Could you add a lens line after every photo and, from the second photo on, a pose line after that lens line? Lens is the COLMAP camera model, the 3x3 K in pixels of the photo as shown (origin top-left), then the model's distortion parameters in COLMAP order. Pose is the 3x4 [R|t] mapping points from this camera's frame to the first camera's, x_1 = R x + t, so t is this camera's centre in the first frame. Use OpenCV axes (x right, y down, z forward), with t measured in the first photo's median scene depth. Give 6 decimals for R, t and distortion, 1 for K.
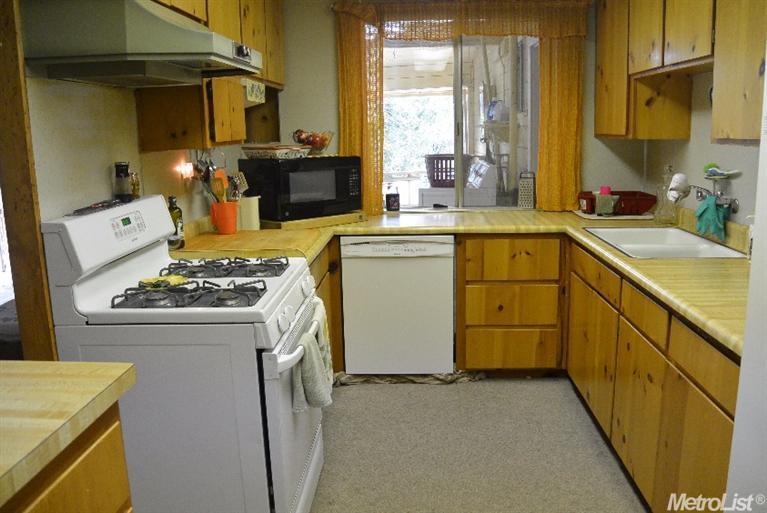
lens RADIAL K [[643.6, 0, 383.5], [0, 643.6, 256.5], [0, 0, 1]] dist [-0.117821, 0.016340]
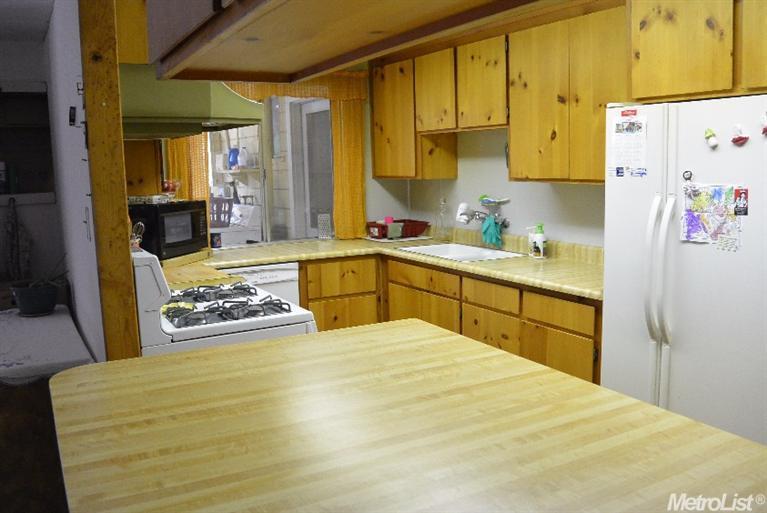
lens RADIAL K [[643.6, 0, 383.5], [0, 643.6, 256.5], [0, 0, 1]] dist [-0.117821, 0.016340]
pose [[0.862942, -0.072324, 0.500101, -0.362089], [0.104337, 0.993879, -0.036304, 0.017316], [-0.494414, 0.083508, 0.865206, -0.125834]]
